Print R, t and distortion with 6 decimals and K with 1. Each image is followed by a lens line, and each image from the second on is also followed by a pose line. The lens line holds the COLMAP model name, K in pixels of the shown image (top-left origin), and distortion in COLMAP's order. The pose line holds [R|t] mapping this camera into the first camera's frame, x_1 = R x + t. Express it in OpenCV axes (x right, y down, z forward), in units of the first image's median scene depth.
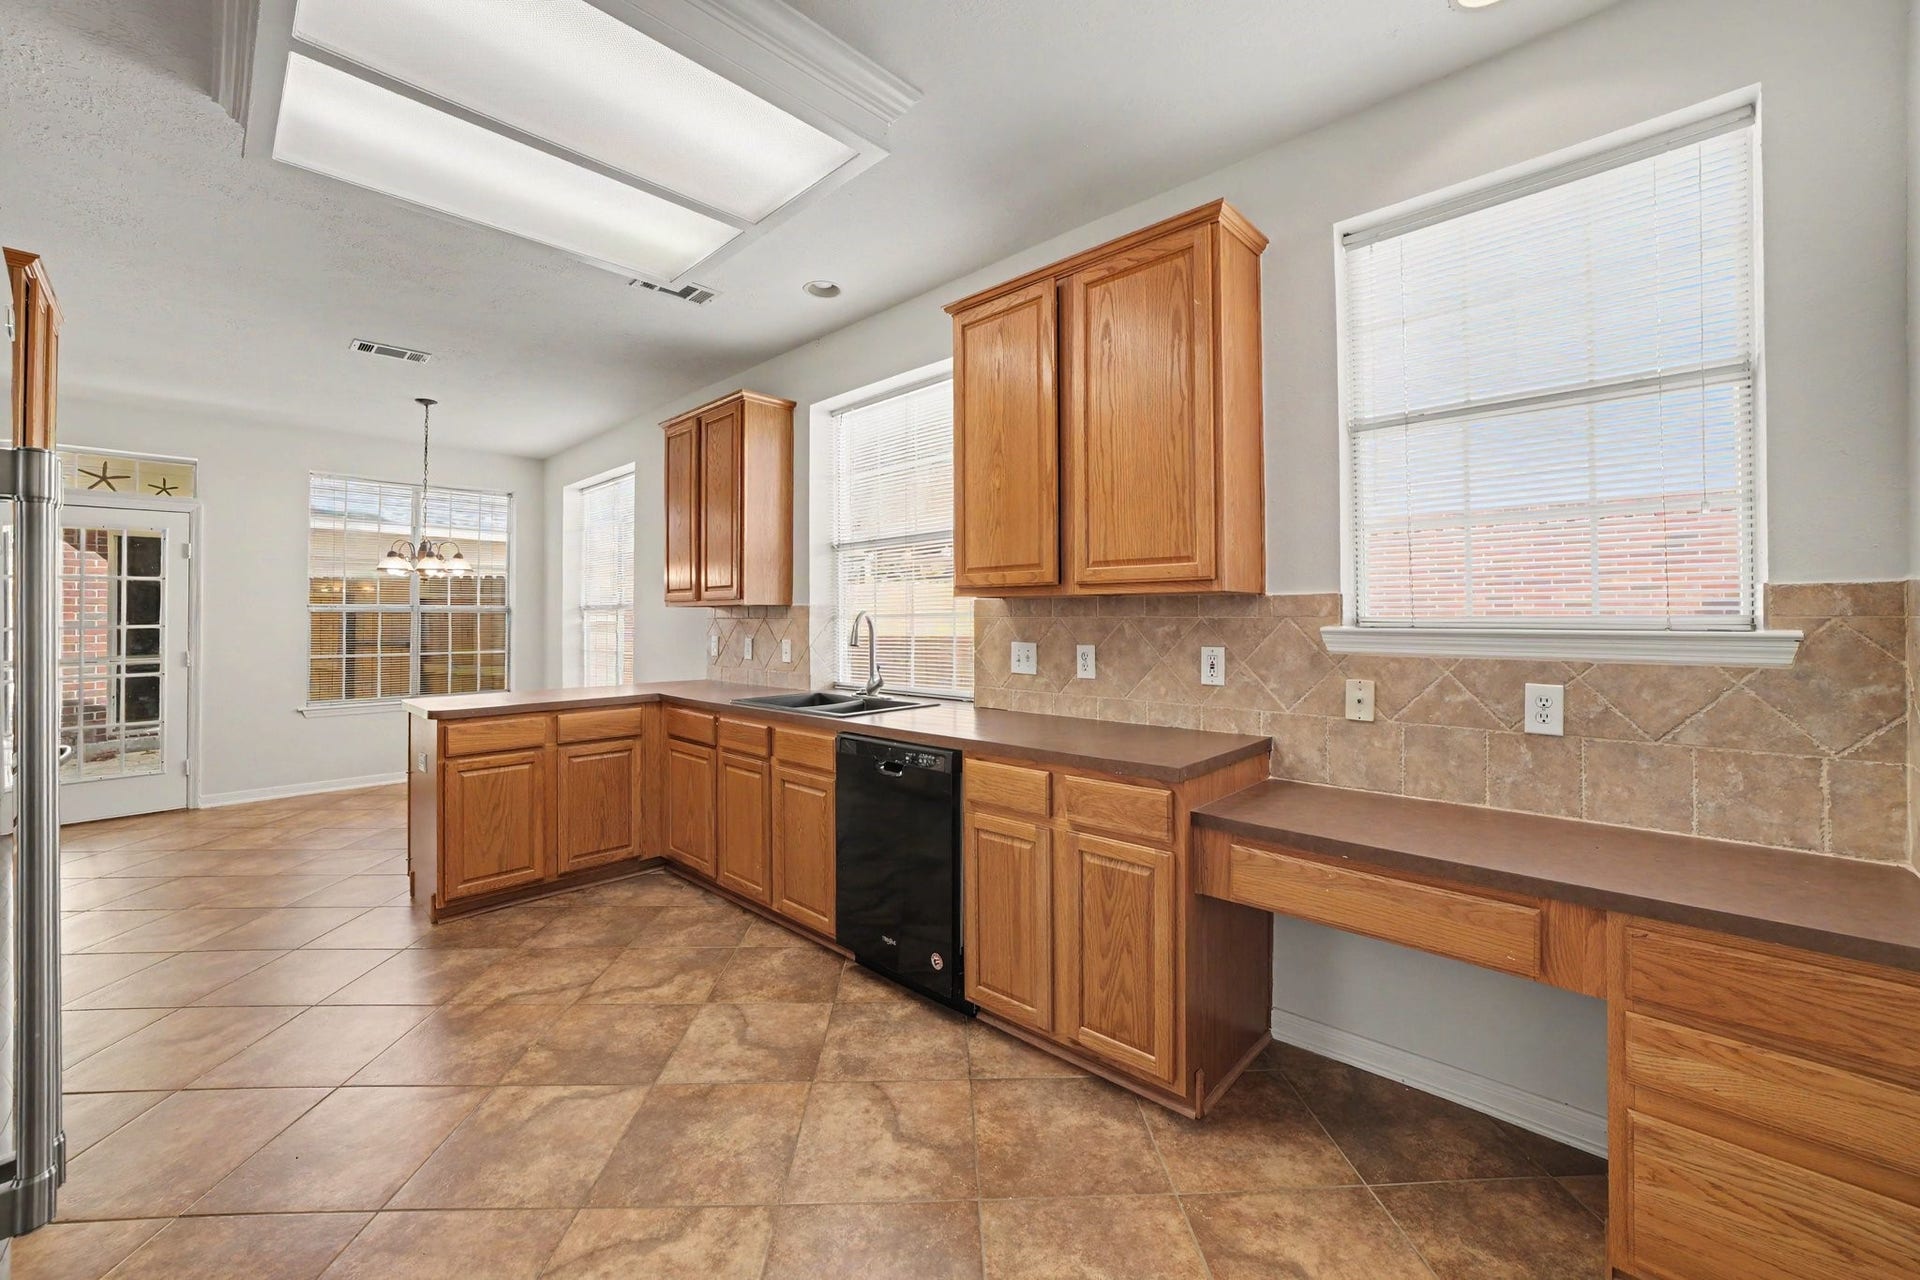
lens RADIAL K [[743.0, 0, 961.3], [0, 743.0, 602.3], [0, 0, 1]] dist [-0.000121, 0.000025]
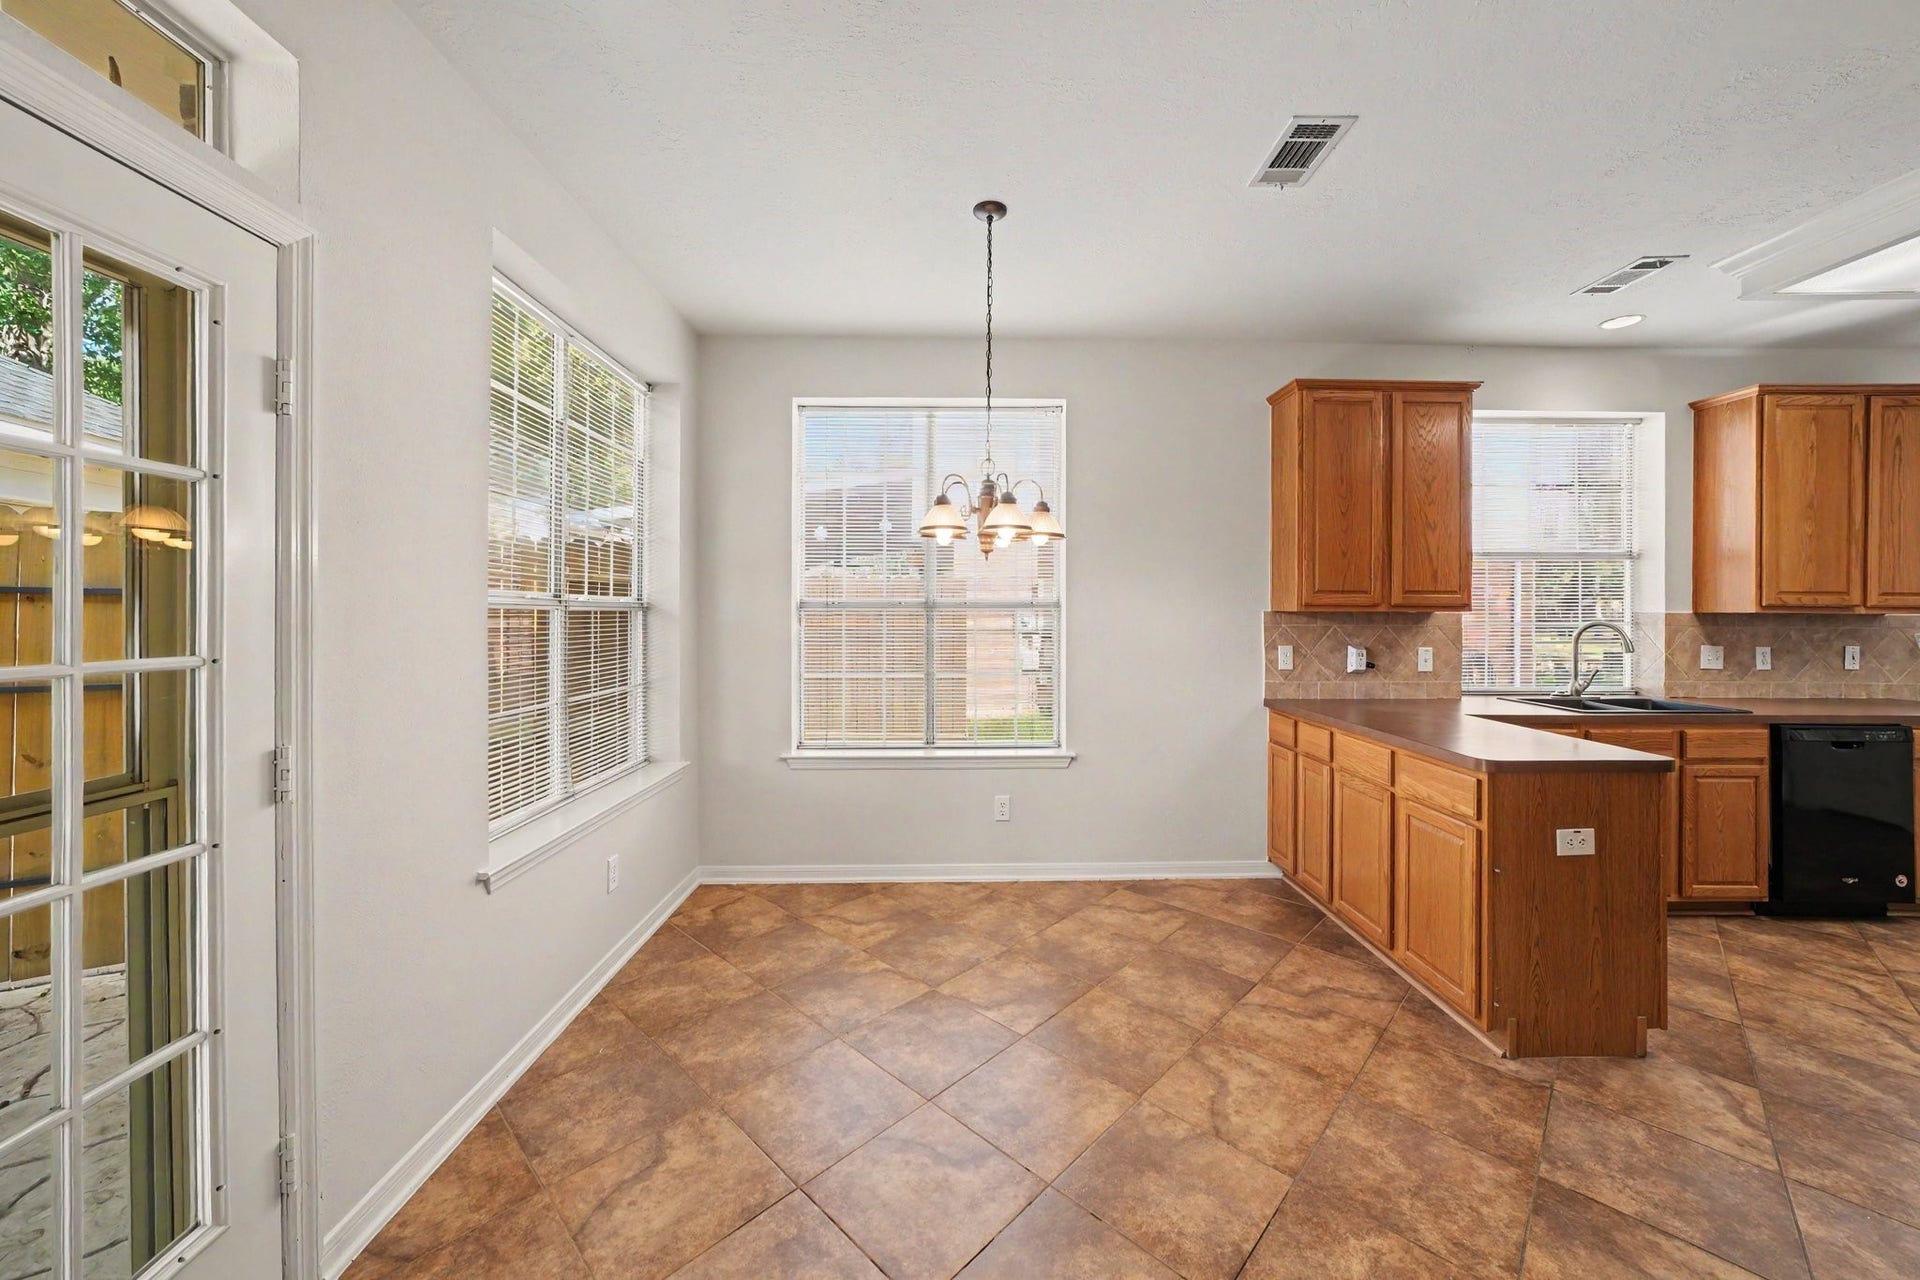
lens RADIAL K [[678.2, 0, 951.6], [0, 678.2, 615.6], [0, 0, 1]] dist [0.000201, 0.000120]
pose [[0.724026, 0.004990, 0.689754, -1.965406], [-0.022218, 0.999624, 0.016089, 0.011140], [-0.689414, -0.026974, 0.723865, 1.188256]]
